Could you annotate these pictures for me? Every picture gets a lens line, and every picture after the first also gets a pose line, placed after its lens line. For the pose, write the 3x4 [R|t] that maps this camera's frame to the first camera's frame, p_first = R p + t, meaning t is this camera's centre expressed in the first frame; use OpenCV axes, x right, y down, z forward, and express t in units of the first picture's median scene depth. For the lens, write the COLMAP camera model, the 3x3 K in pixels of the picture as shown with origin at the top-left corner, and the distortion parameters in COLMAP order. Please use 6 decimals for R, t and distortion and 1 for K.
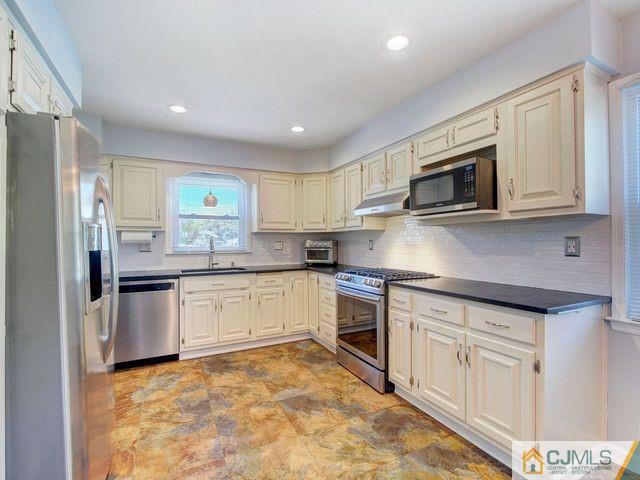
lens RADIAL K [[302.4, 0, 320.0], [0, 302.4, 240.0], [0, 0, 1]] dist [-0.001376, -0.000266]
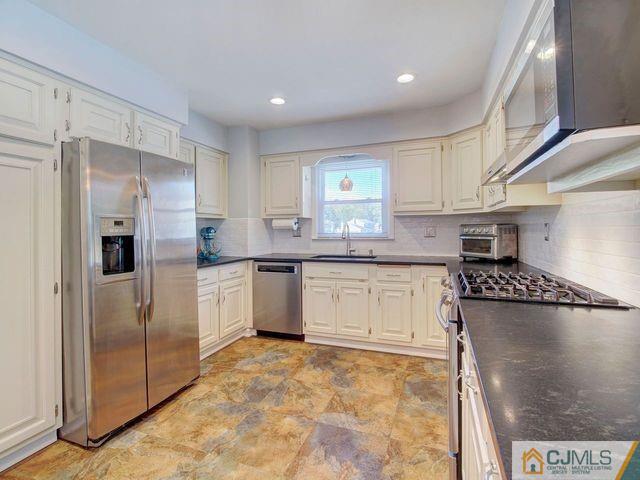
lens RADIAL K [[309.3, 0, 335.5], [0, 309.3, 225.8], [0, 0, 1]] dist [-0.001177, -0.000496]
pose [[0.683811, -0.006507, -0.729630, 0.383155], [0.009741, 0.999953, 0.000212, 0.000435], [0.729594, -0.007252, 0.683842, 0.352601]]
